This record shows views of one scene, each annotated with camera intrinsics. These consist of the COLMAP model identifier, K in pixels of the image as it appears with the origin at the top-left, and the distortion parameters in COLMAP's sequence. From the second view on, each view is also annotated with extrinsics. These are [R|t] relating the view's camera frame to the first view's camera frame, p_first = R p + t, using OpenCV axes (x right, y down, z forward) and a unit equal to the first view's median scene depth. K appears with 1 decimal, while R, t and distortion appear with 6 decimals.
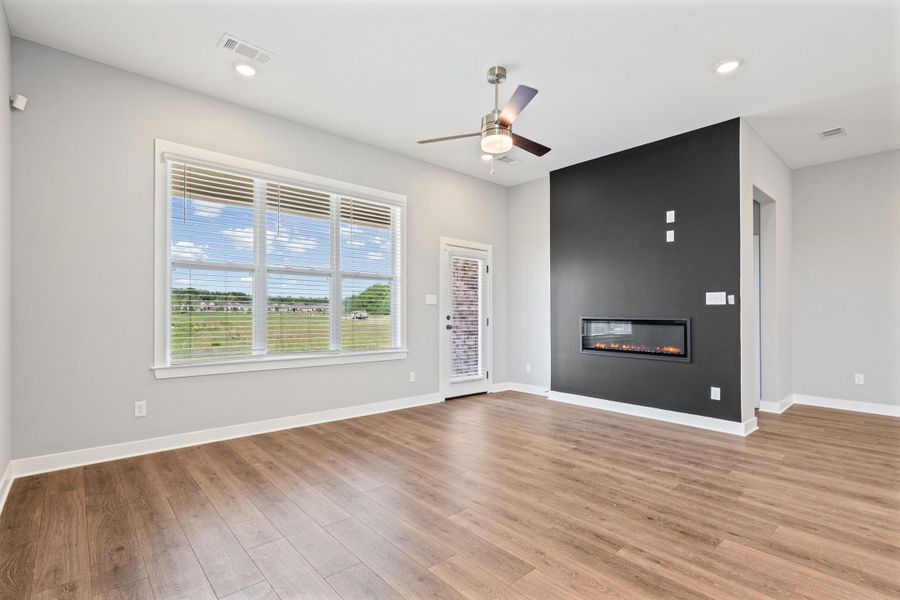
lens RADIAL K [[425.2, 0, 448.7], [0, 425.2, 307.5], [0, 0, 1]] dist [-0.001434, 0.000464]
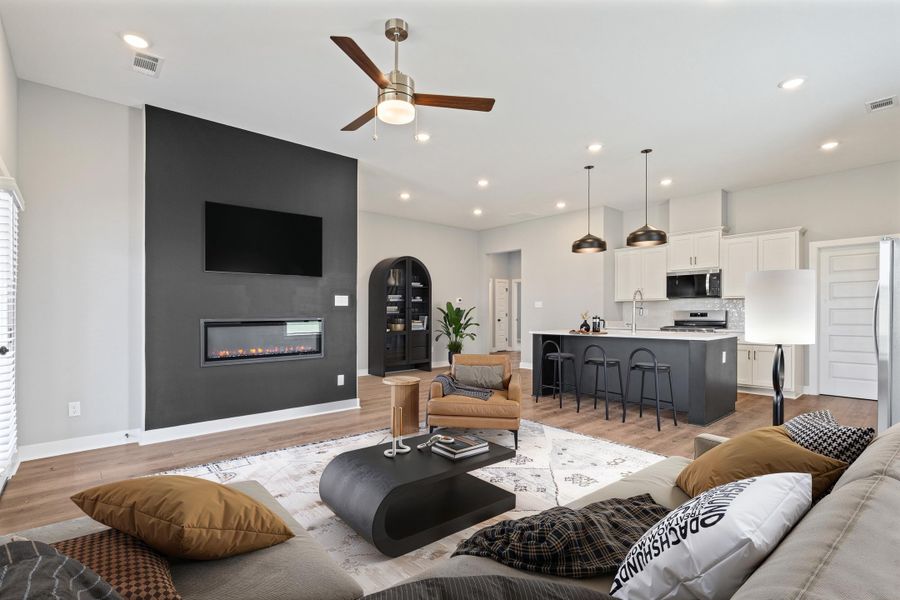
lens RADIAL K [[425.2, 0, 448.7], [0, 425.2, 307.5], [0, 0, 1]] dist [-0.001434, 0.000464]
pose [[0.015851, -0.001823, 0.999873, -0.558220], [-0.007719, 0.999968, 0.001946, -0.006454], [-0.999845, -0.007748, 0.015837, 0.669103]]
